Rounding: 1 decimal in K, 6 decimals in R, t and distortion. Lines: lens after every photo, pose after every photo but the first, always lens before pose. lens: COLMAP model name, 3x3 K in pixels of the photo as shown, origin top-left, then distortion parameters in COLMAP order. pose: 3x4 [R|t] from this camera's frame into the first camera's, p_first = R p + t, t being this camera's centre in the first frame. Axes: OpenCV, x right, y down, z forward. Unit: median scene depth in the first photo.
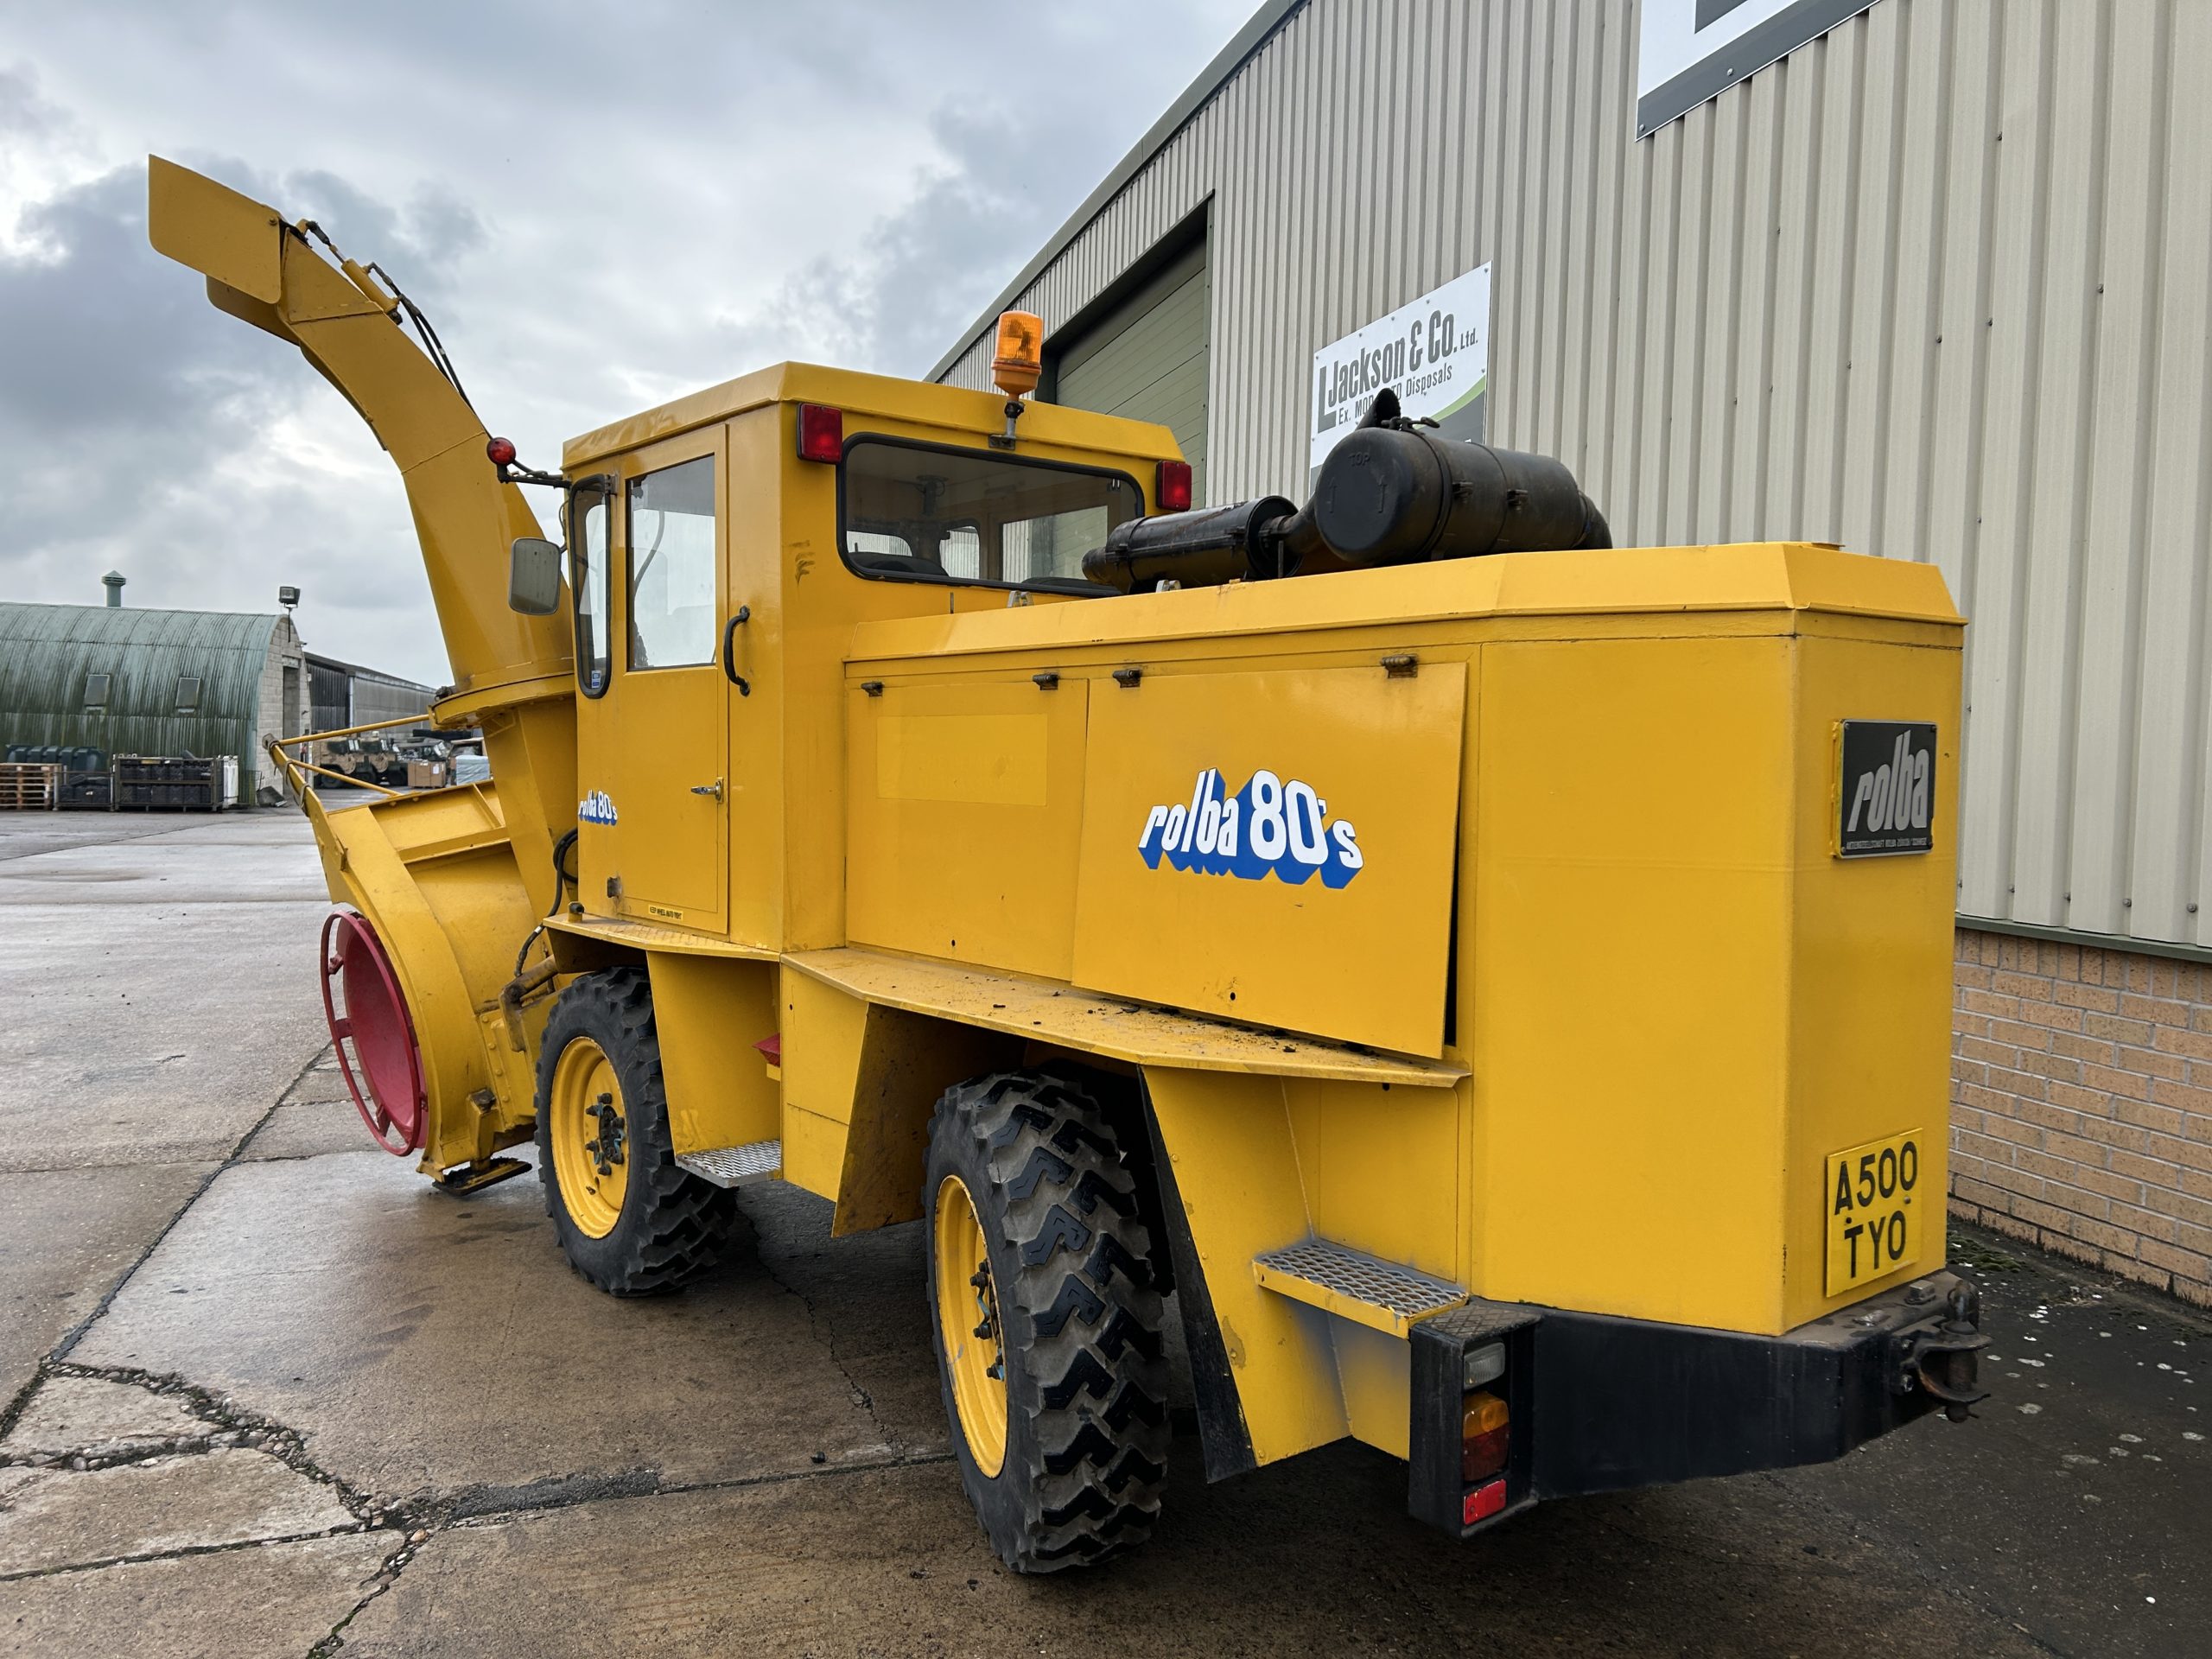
lens RADIAL K [[1664.6, 0, 1116.5], [0, 1664.6, 819.1], [0, 0, 1]] dist [0.063054, -0.069738]
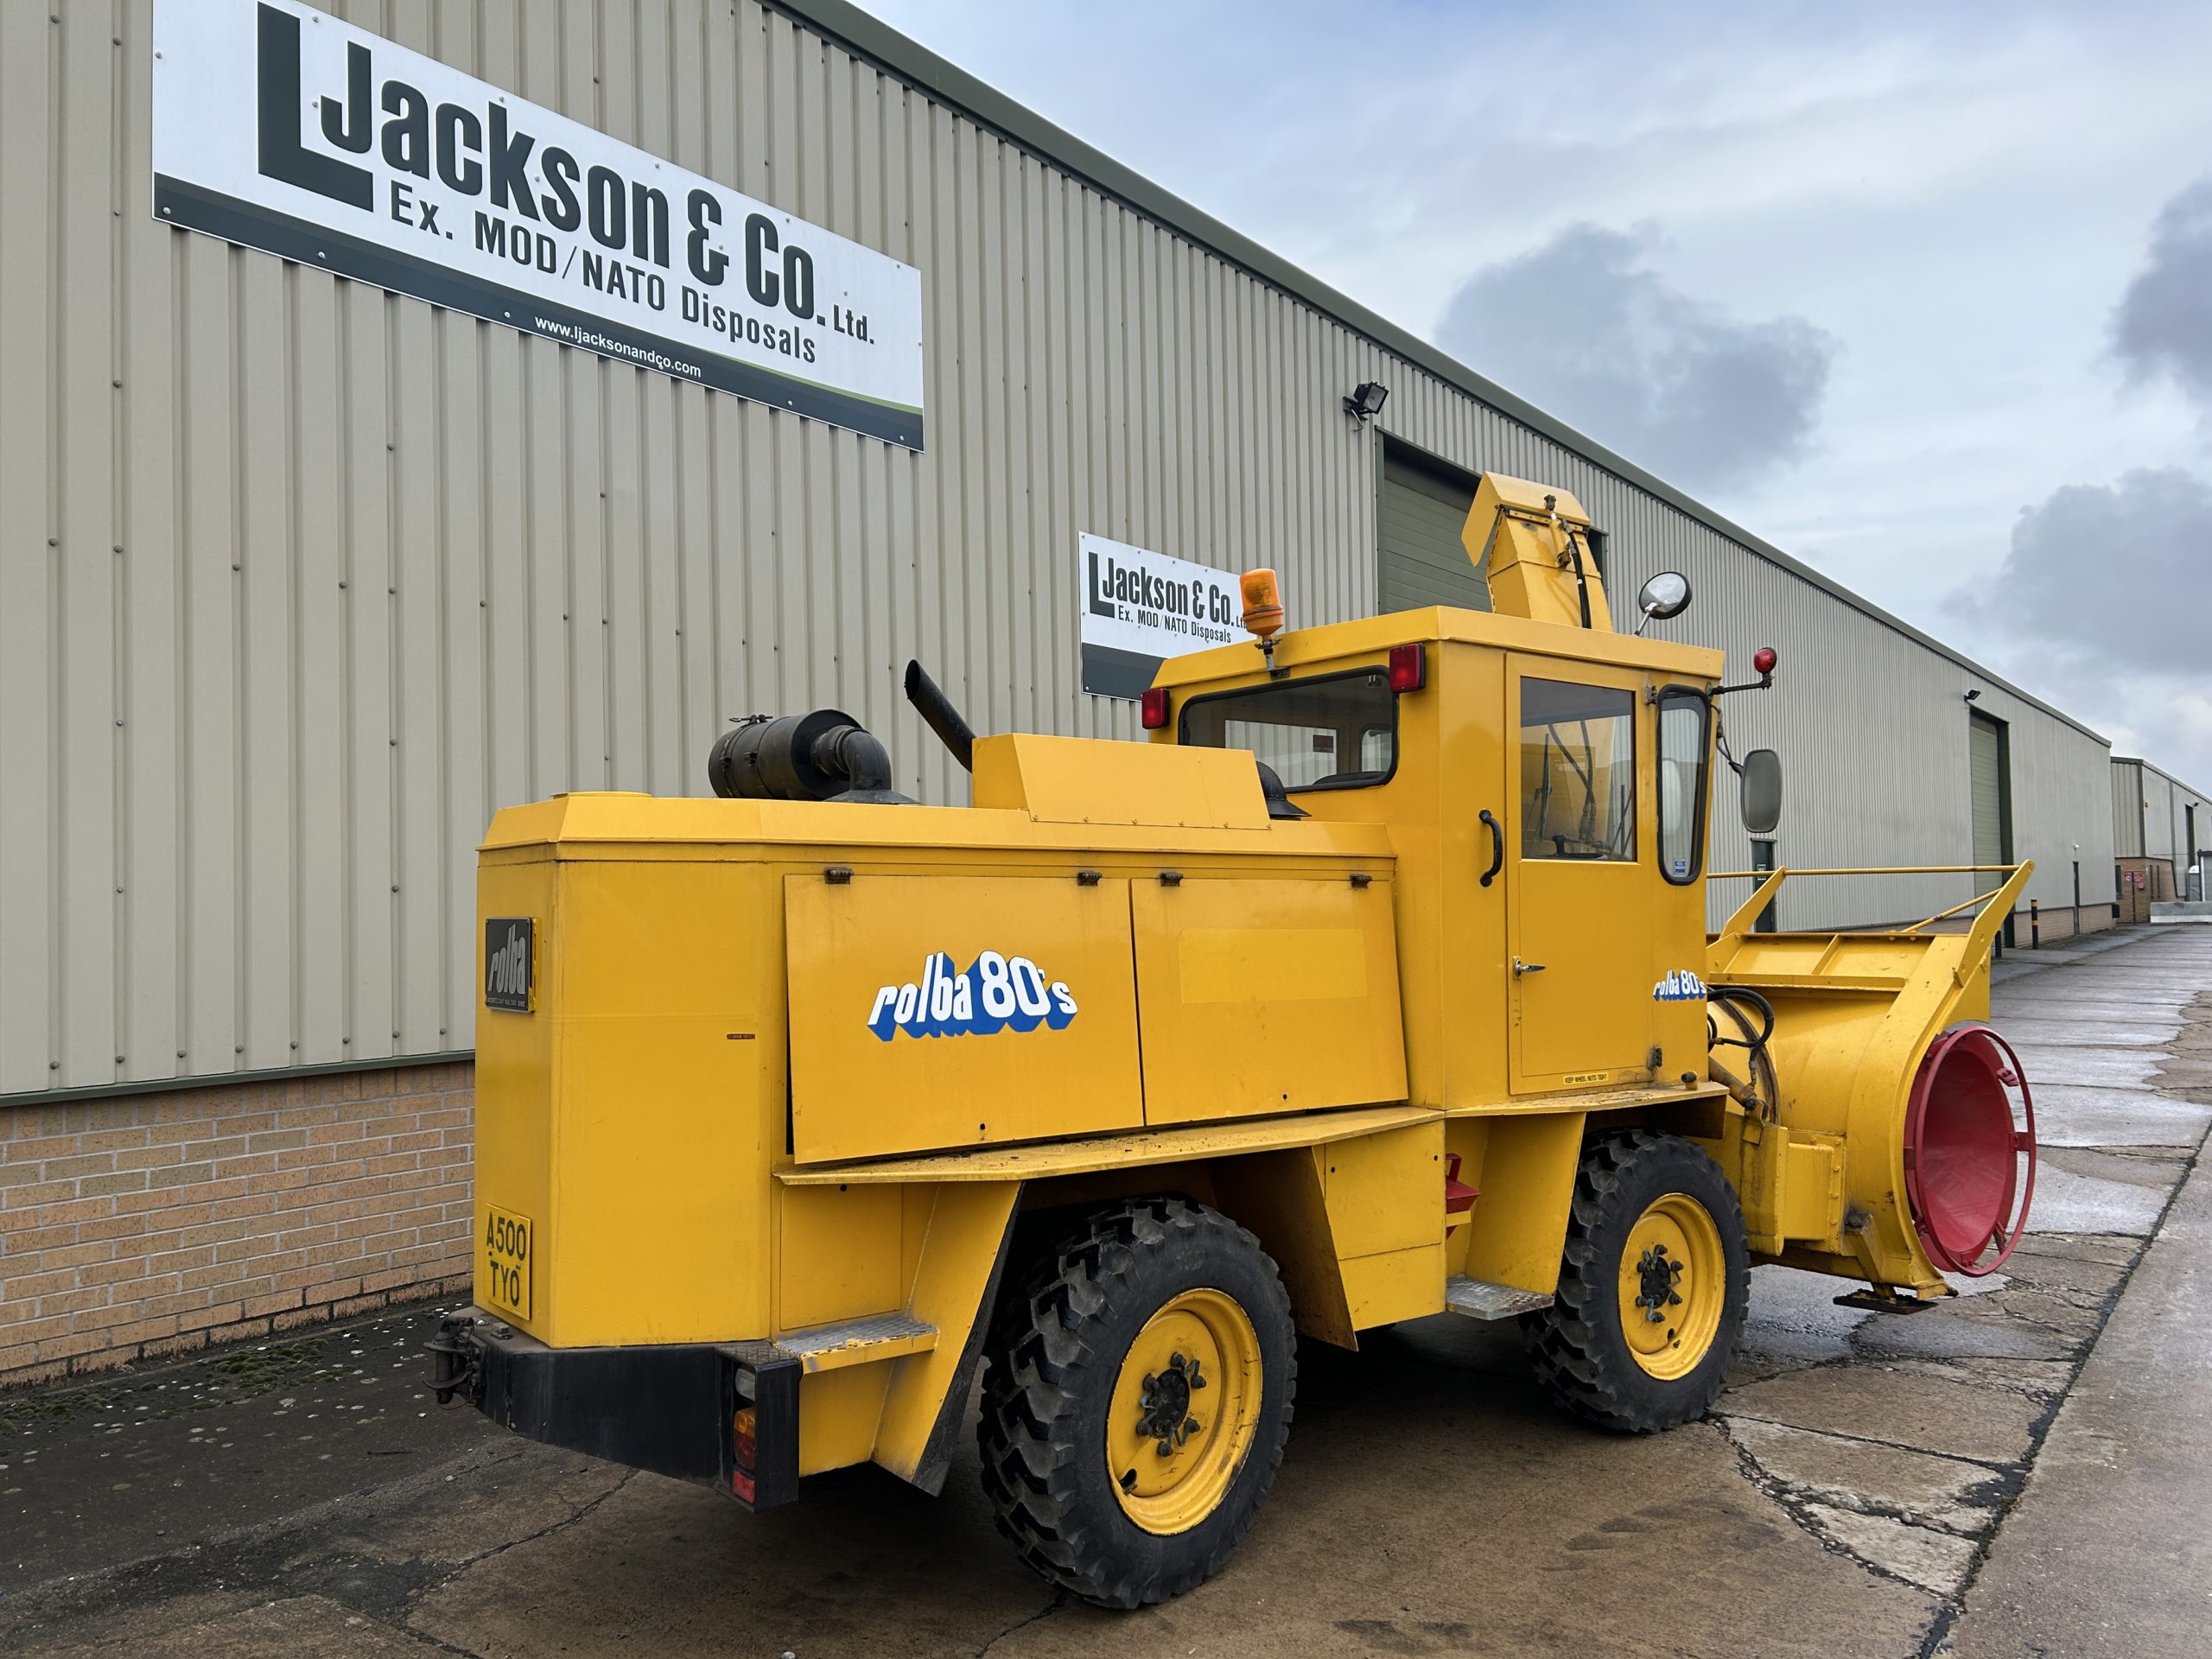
lens RADIAL K [[1664.6, 0, 1100.5], [0, 1664.6, 849.4], [0, 0, 1]] dist [0.063054, -0.069738]
pose [[-0.594245, 0.012056, 0.804194, -0.941744], [0.040432, 0.999071, 0.014899, -0.112690], [-0.803267, 0.041368, -0.594181, 1.631589]]
